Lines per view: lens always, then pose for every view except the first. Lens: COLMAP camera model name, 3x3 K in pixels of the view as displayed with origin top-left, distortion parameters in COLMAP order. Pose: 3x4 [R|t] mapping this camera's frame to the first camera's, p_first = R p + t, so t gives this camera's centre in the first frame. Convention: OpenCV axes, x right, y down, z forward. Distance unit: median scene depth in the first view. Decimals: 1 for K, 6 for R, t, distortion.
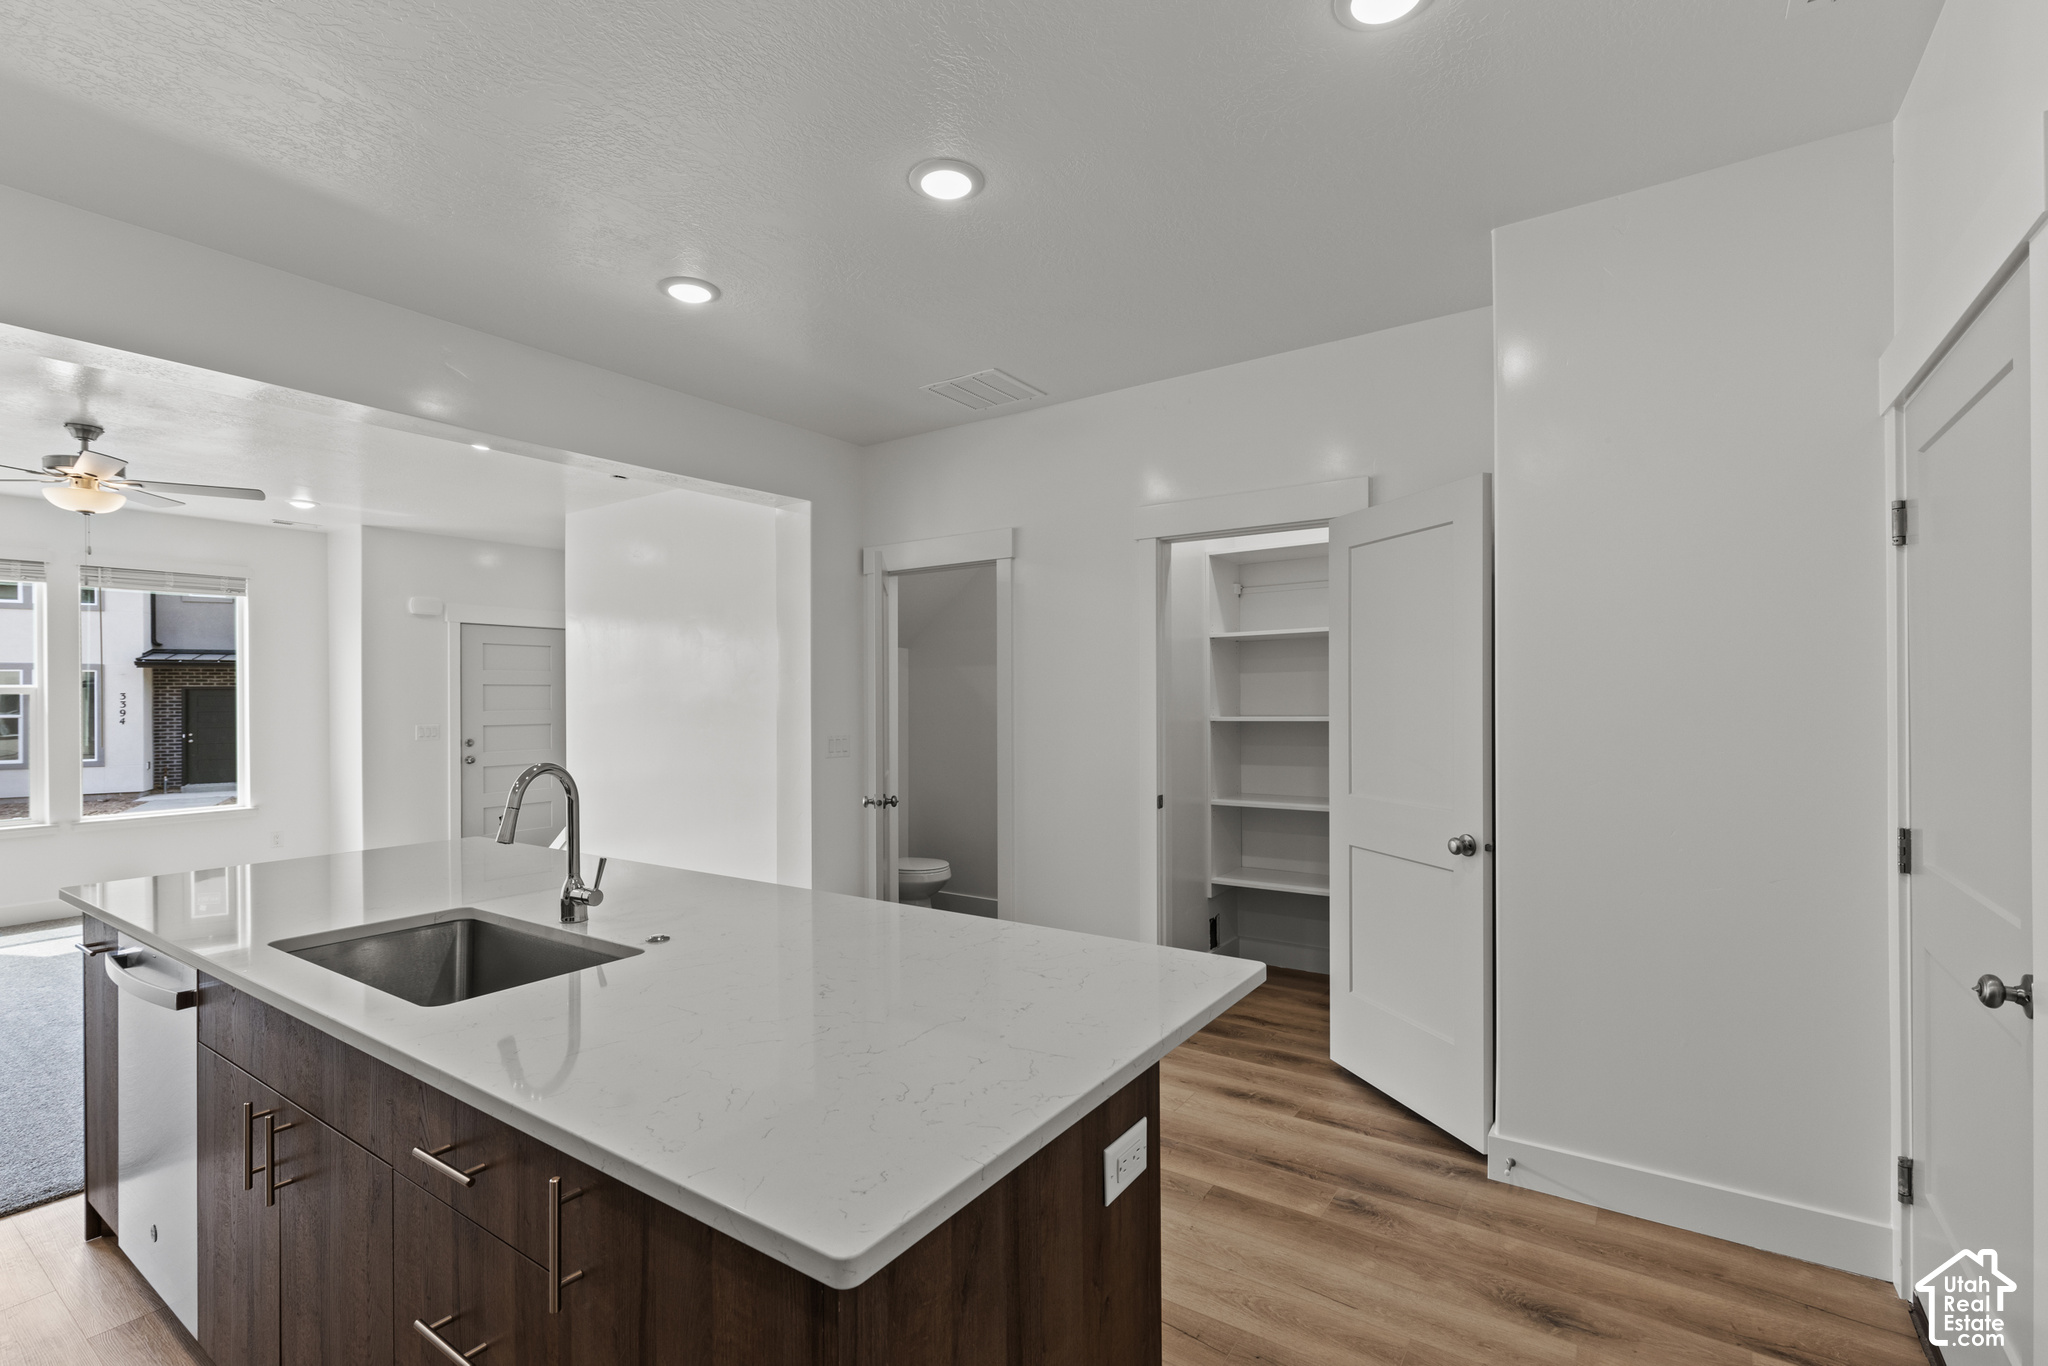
lens RADIAL K [[923.8, 0, 1021.6], [0, 923.8, 692.6], [0, 0, 1]] dist [0.005897, -0.000860]
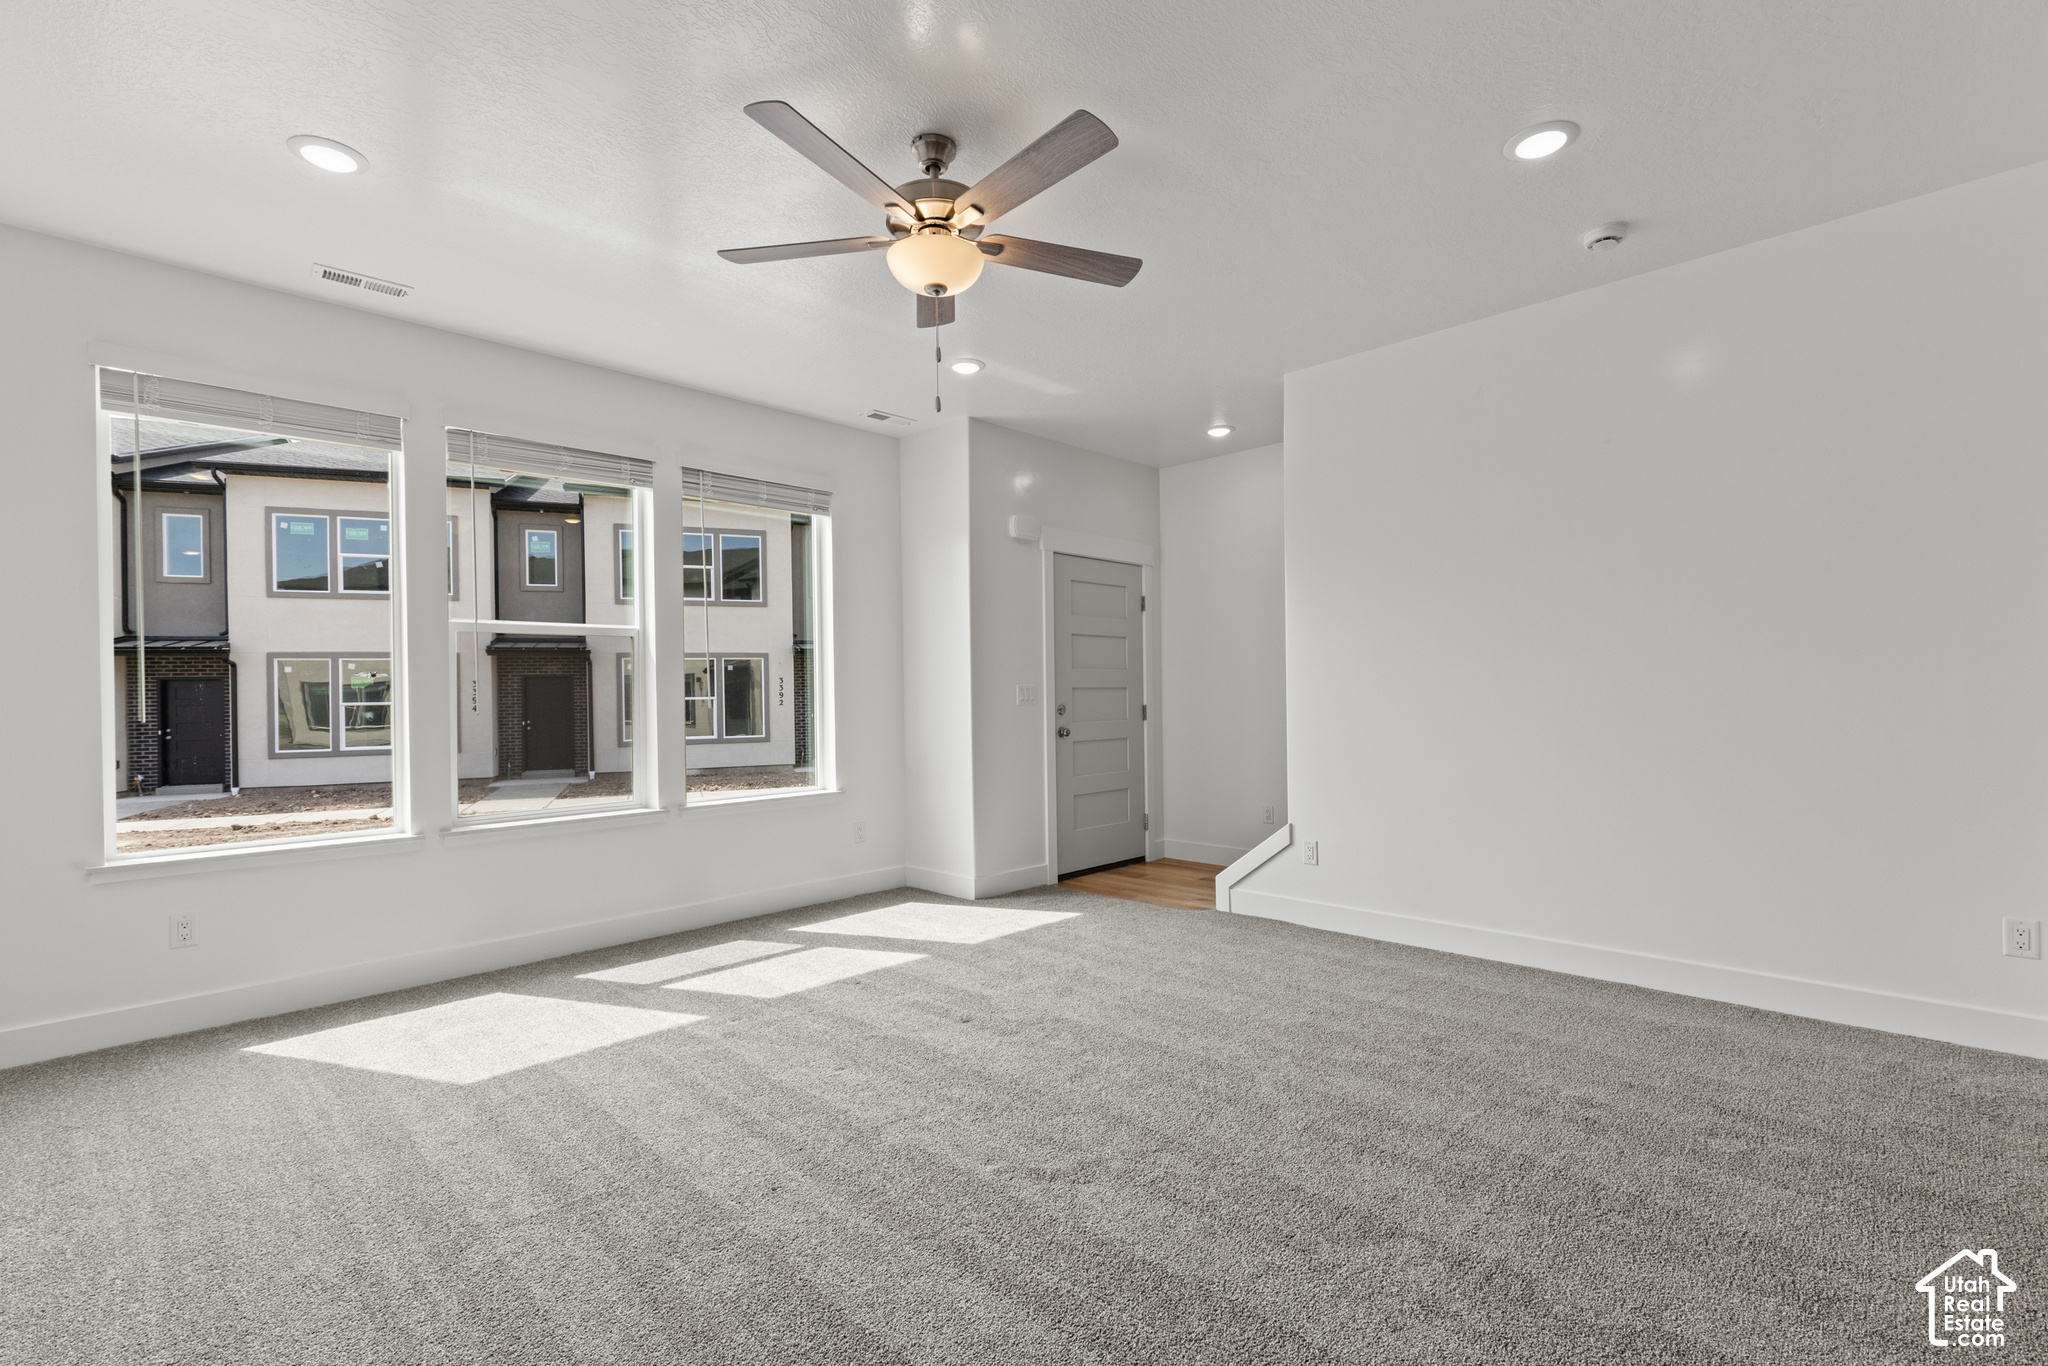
lens RADIAL K [[923.8, 0, 1027.4], [0, 923.8, 690.8], [0, 0, 1]] dist [0.005897, -0.000860]
pose [[0.986091, -0.007706, -0.166028, -0.498914], [0.008012, 0.999967, 0.001175, 0.037614], [0.166014, -0.002489, 0.986120, 0.246253]]
